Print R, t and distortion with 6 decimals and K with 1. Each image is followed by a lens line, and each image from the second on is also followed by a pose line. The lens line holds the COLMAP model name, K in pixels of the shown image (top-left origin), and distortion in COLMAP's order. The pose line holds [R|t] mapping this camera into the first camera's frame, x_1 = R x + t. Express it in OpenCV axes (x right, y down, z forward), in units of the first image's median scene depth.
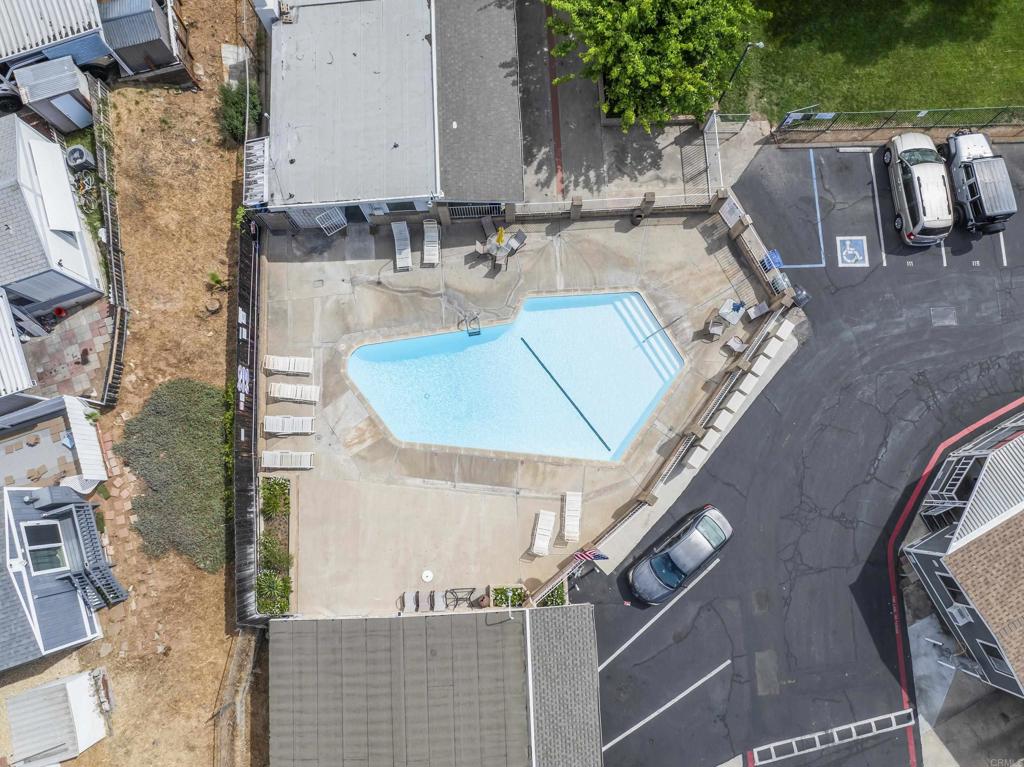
lens RADIAL K [[721.5, 0, 516.7], [0, 721.5, 381.3], [0, 0, 1]] dist [-0.039143, 0.003173]
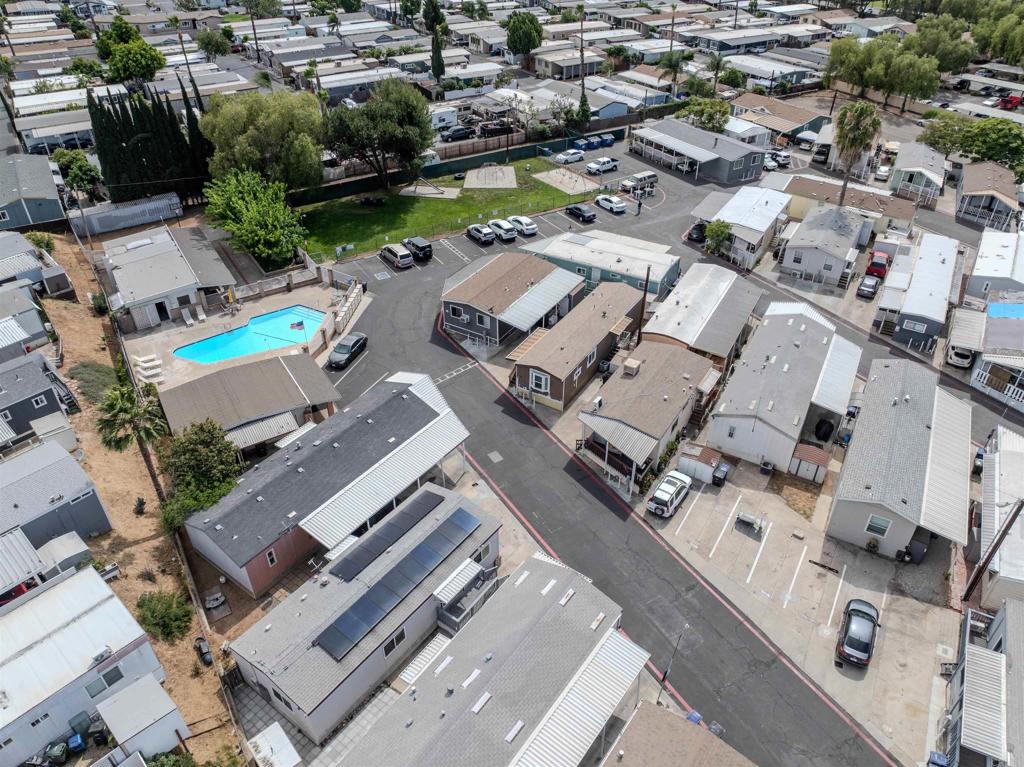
lens RADIAL K [[721.5, 0, 516.7], [0, 721.5, 381.3], [0, 0, 1]] dist [-0.039143, 0.003173]
pose [[0.869516, -0.291909, 0.398410, -0.213928], [0.488006, 0.632060, -0.601955, 1.765944], [-0.076103, 0.717836, 0.692040, -0.472719]]
